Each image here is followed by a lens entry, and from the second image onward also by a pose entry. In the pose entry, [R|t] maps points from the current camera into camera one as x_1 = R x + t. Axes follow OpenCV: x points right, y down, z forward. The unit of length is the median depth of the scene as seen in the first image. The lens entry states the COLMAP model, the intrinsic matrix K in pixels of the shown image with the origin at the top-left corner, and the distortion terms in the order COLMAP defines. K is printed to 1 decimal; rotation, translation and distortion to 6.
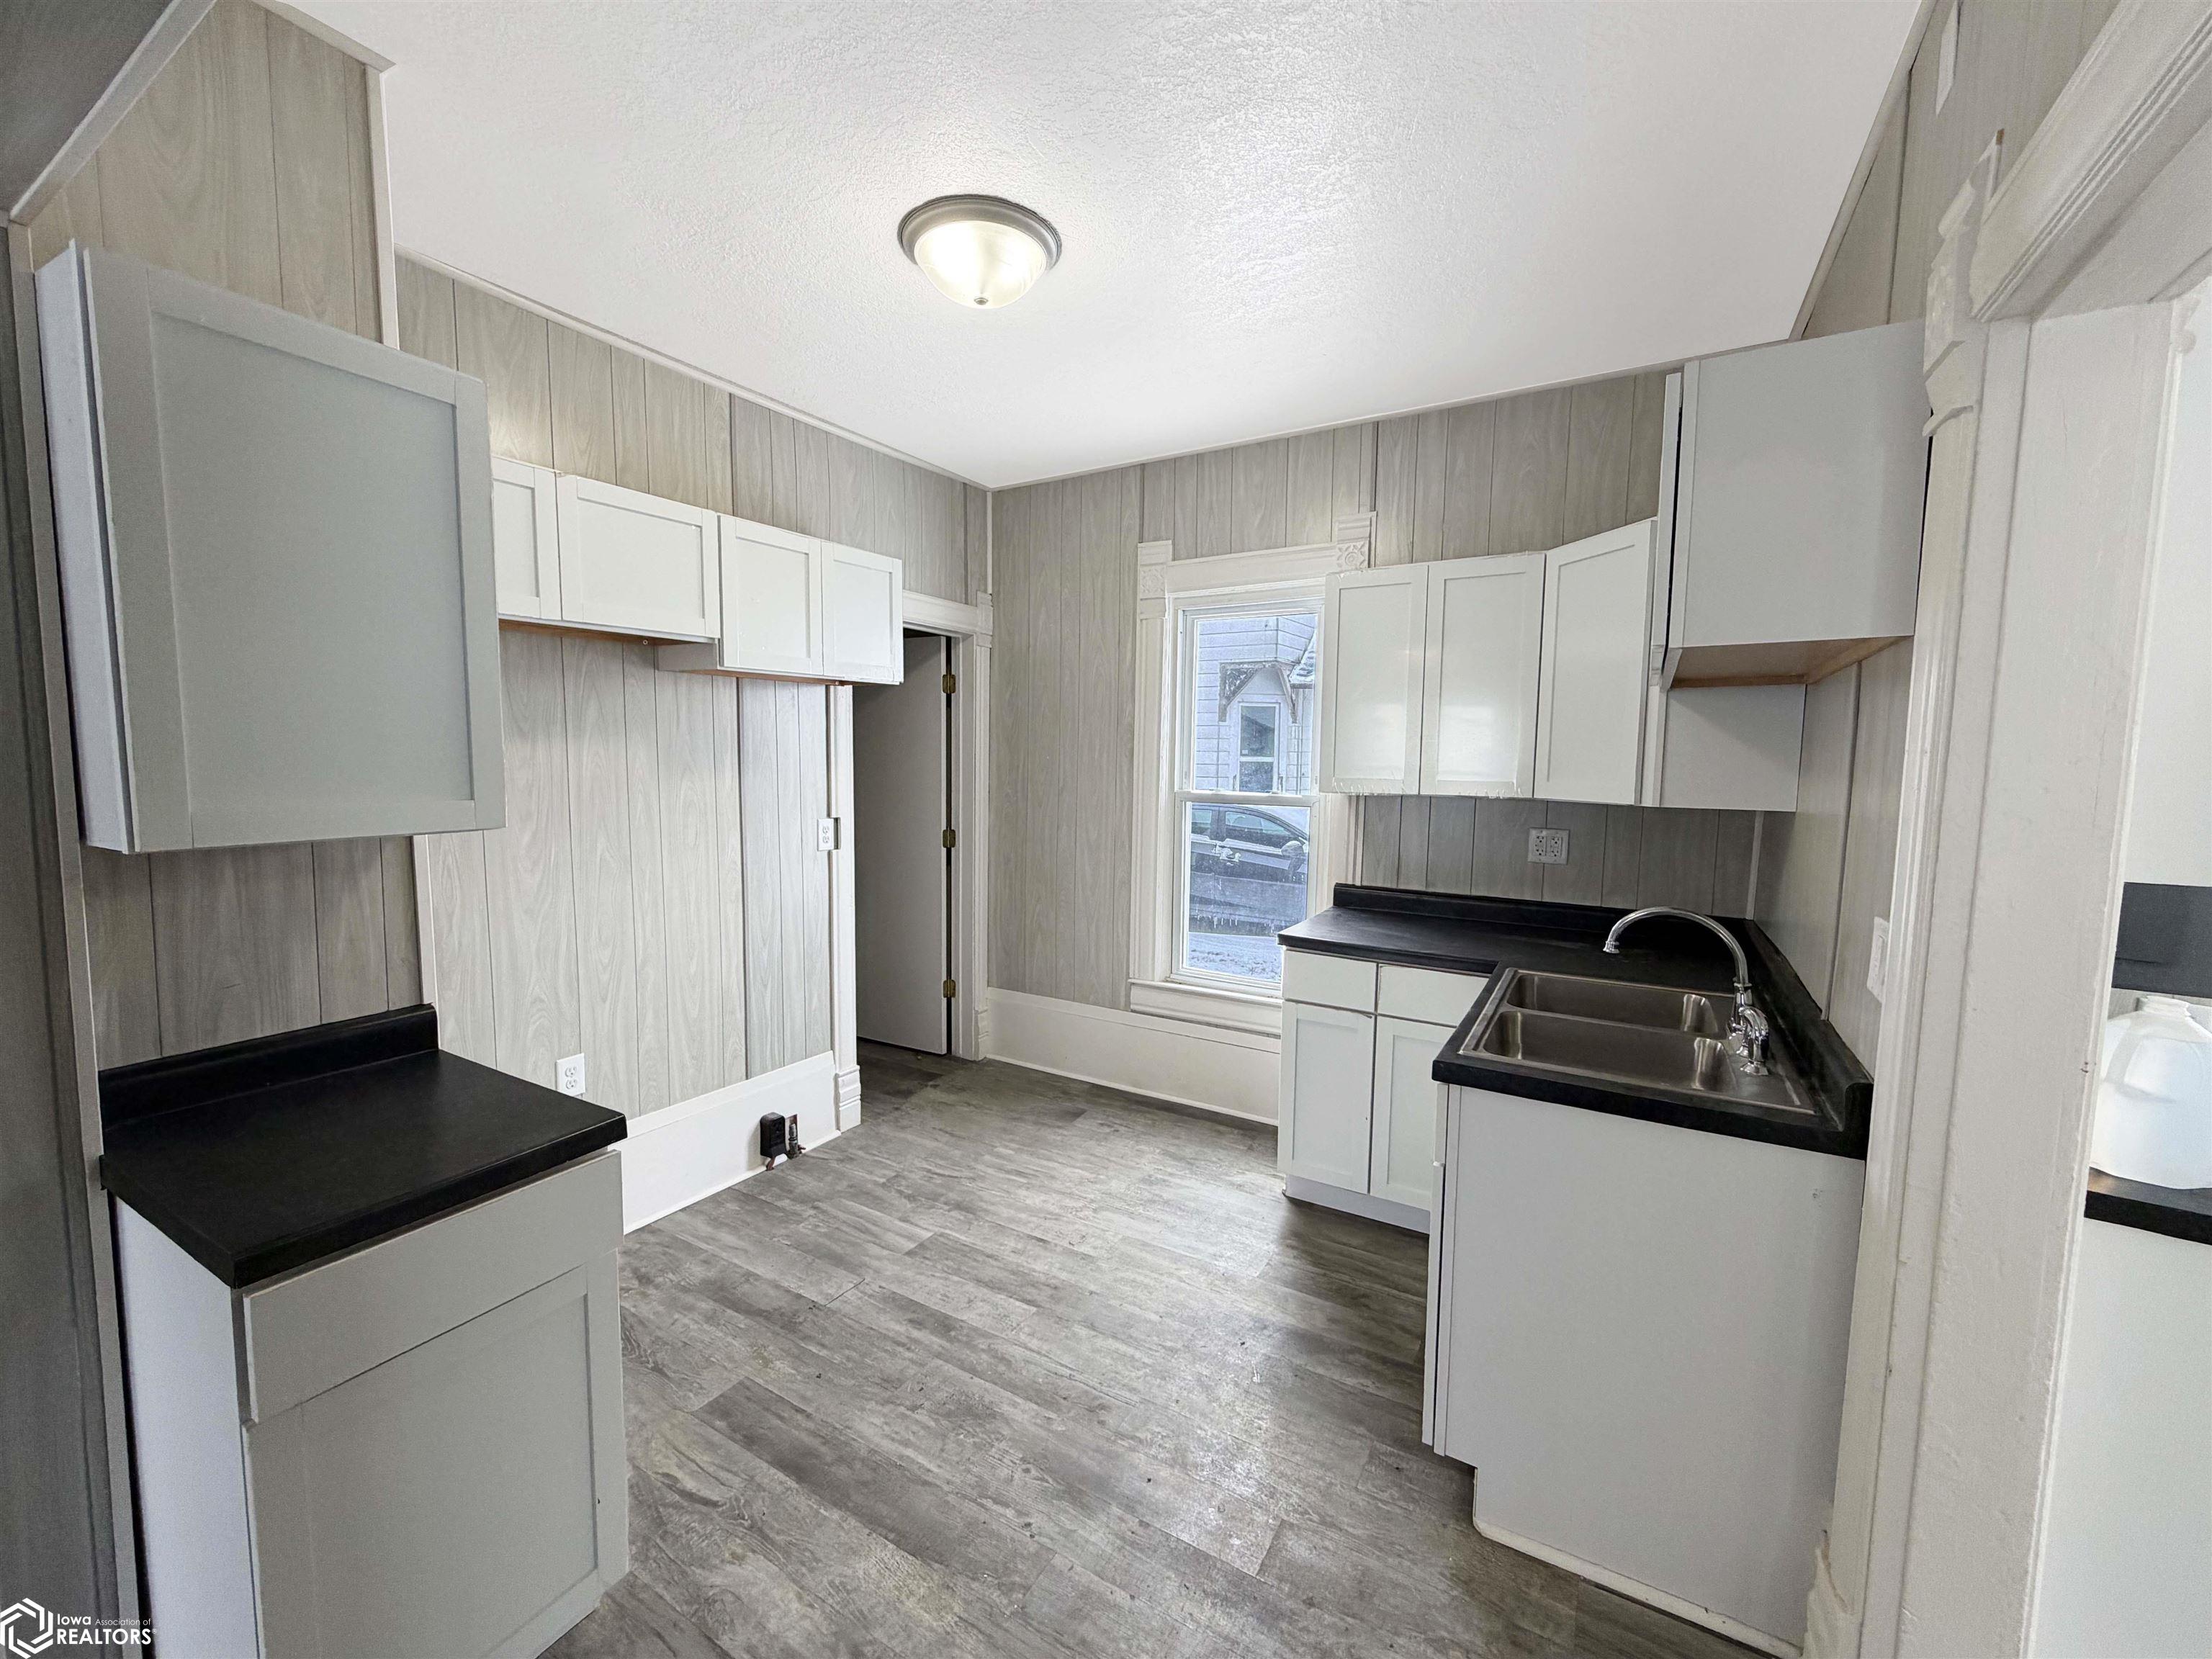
lens RADIAL K [[887.7, 0, 1098.3], [0, 887.7, 822.8], [0, 0, 1]] dist [0.013289, 0.000568]
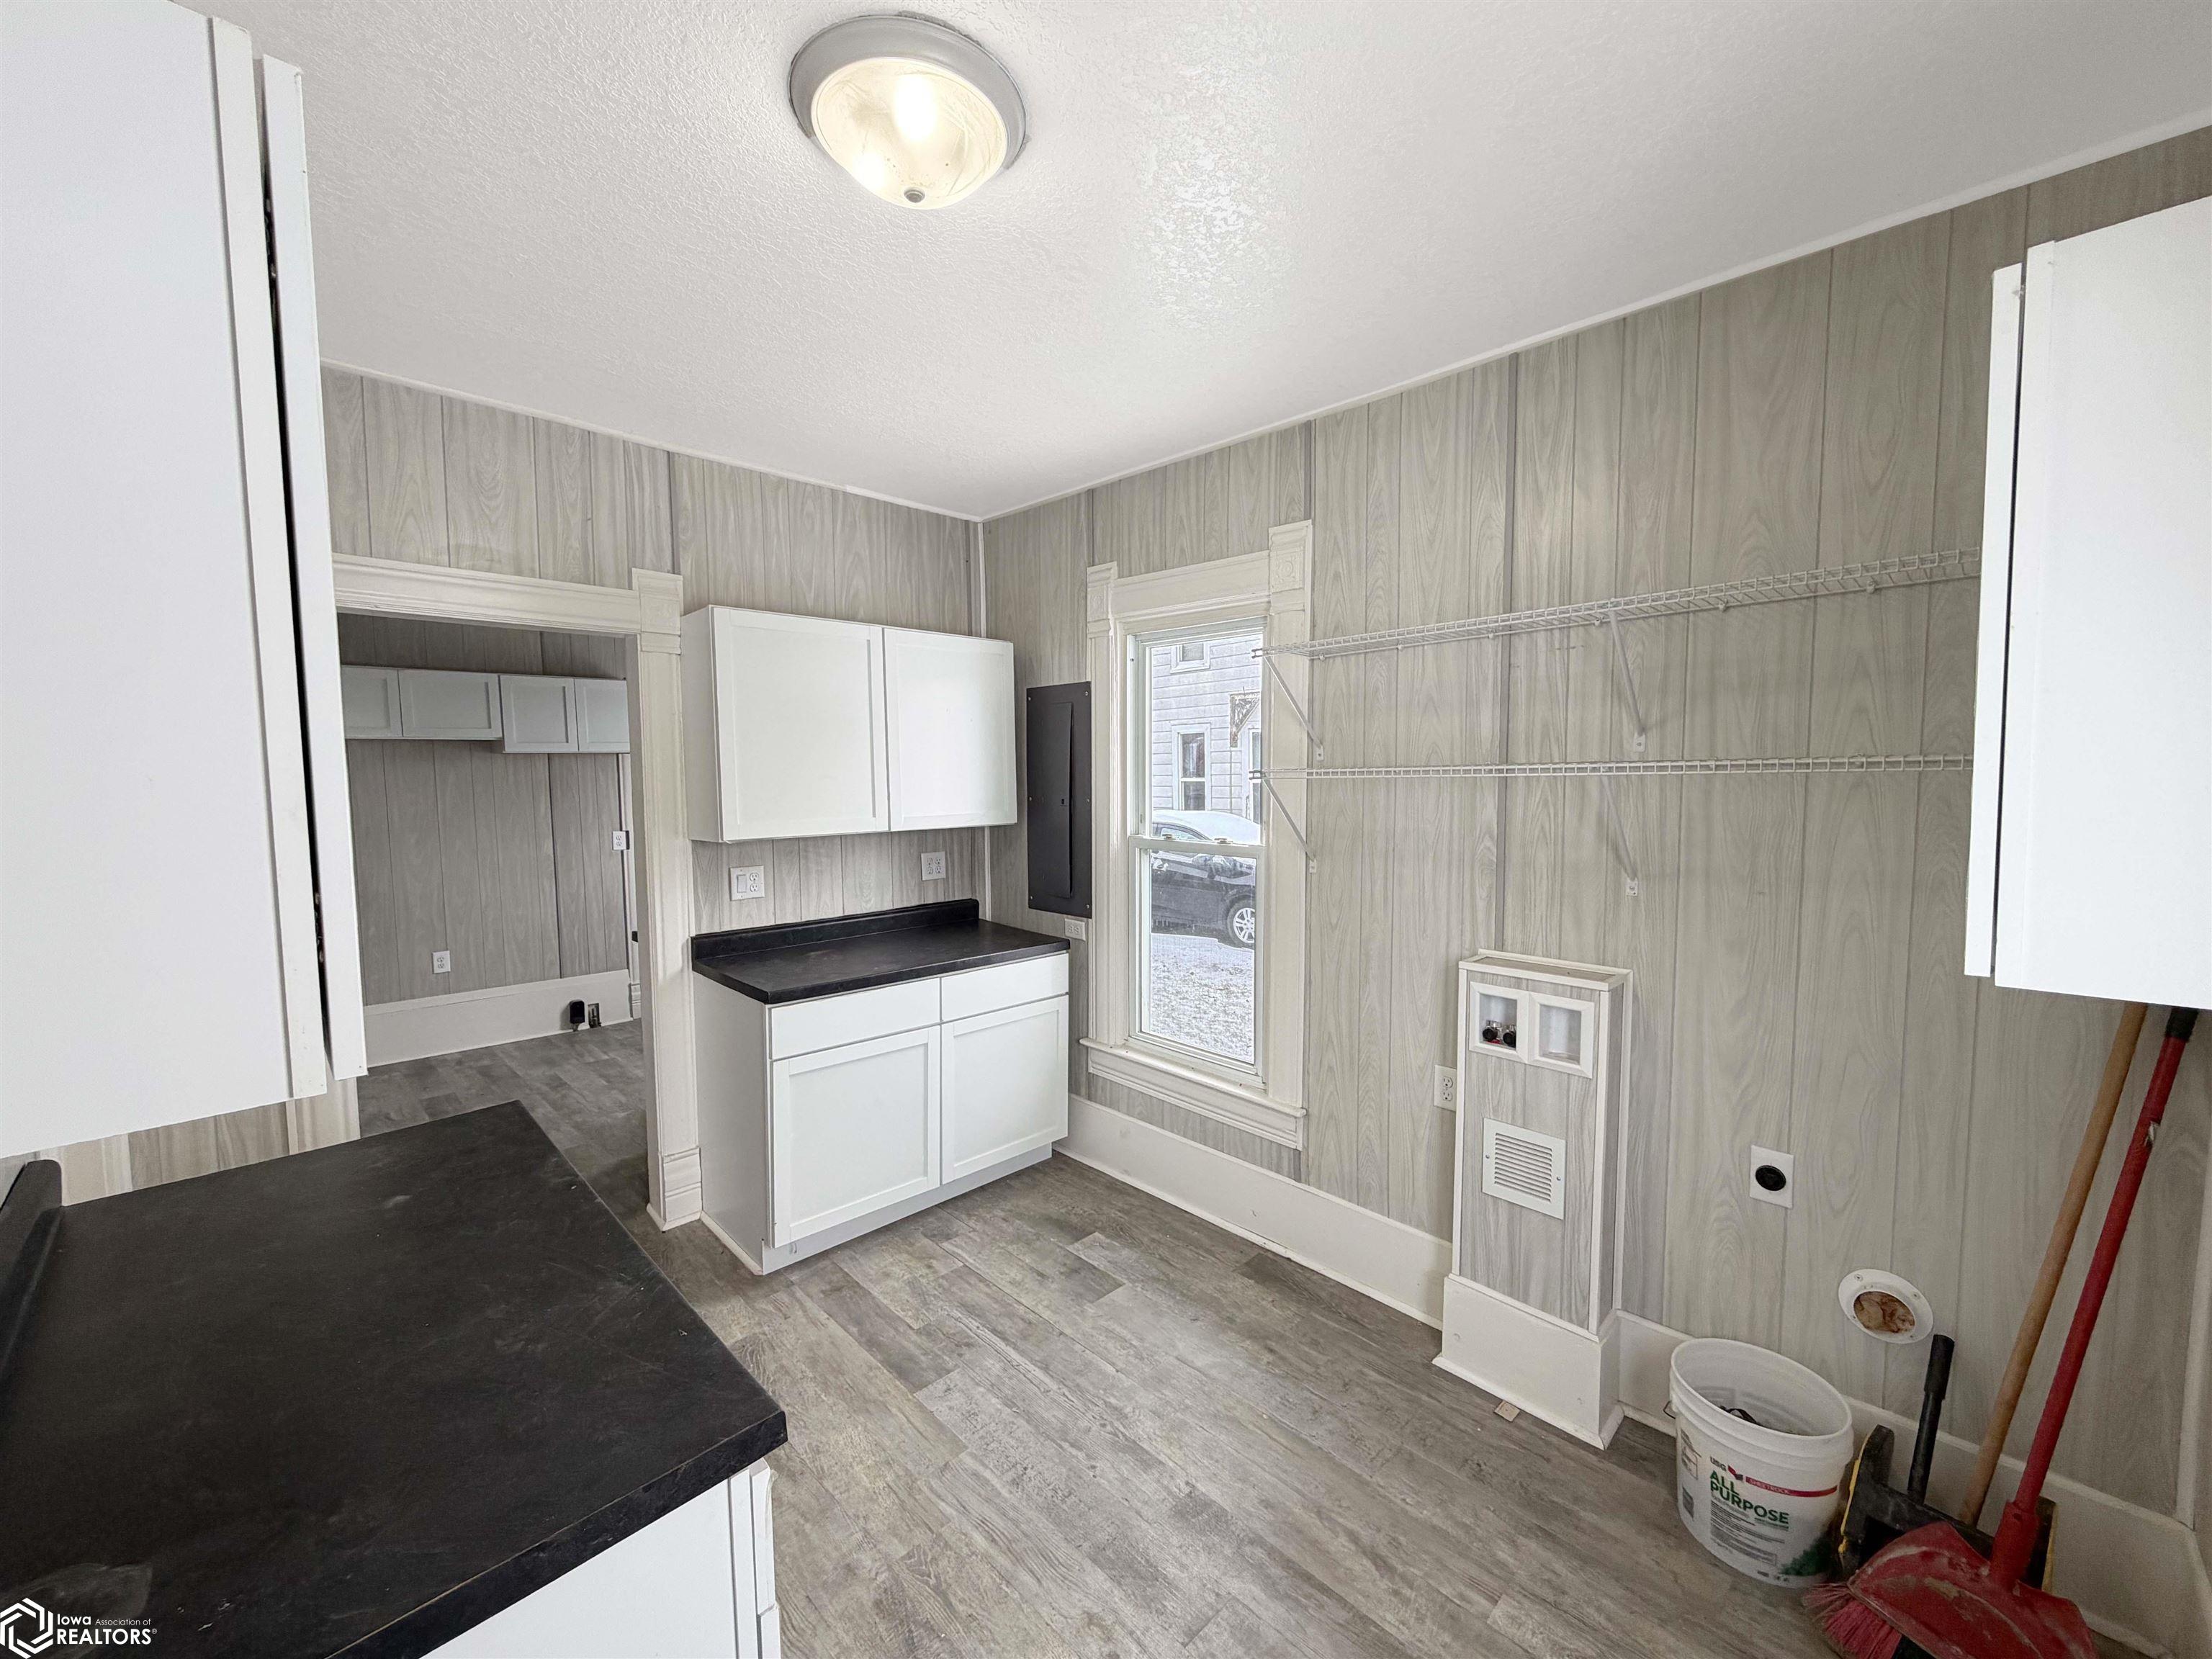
lens RADIAL K [[887.7, 0, 1103.4], [0, 887.7, 827.5], [0, 0, 1]] dist [0.013289, 0.000568]
pose [[0.967685, -0.007759, -0.252043, 0.204854], [0.003250, 0.999827, -0.018303, 0.004454], [0.252141, 0.016892, 0.967543, -0.084488]]
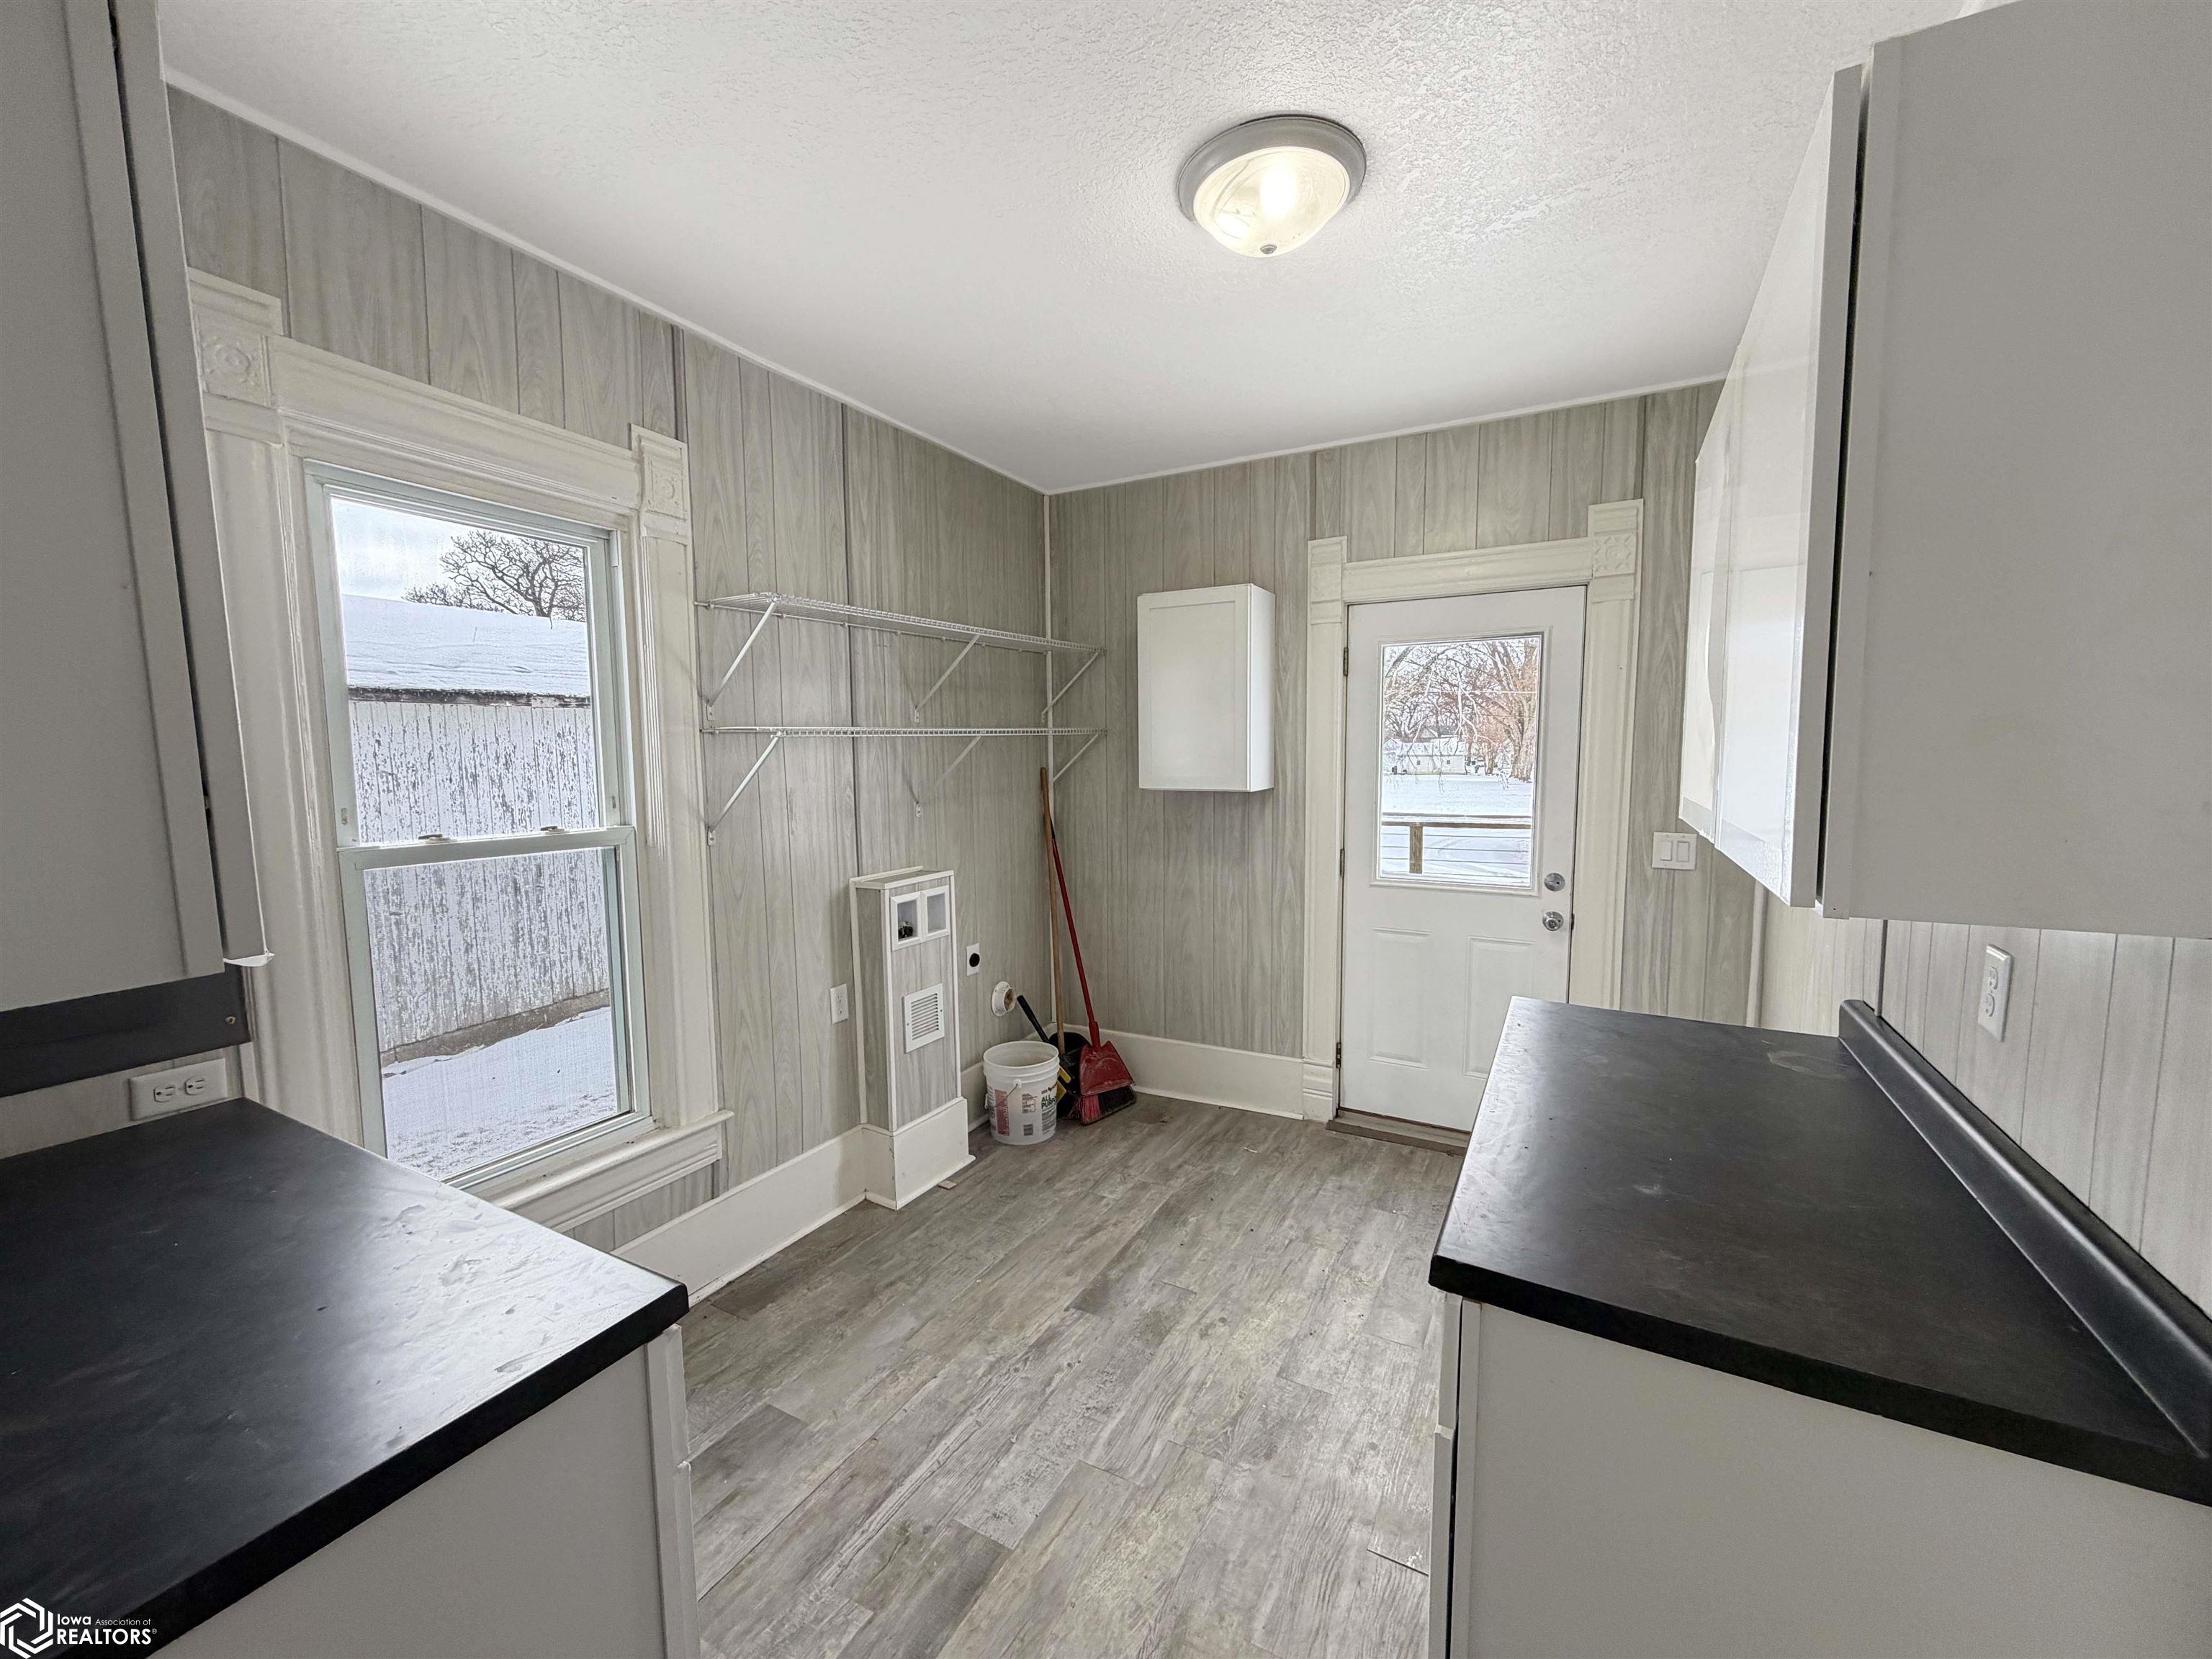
lens RADIAL K [[887.7, 0, 1099.7], [0, 887.7, 830.9], [0, 0, 1]] dist [0.013289, 0.000568]
pose [[-0.038173, -0.106607, 0.993568, -1.128183], [0.099315, 0.988965, 0.109928, -0.054068], [-0.994324, 0.102872, -0.027164, 0.863078]]
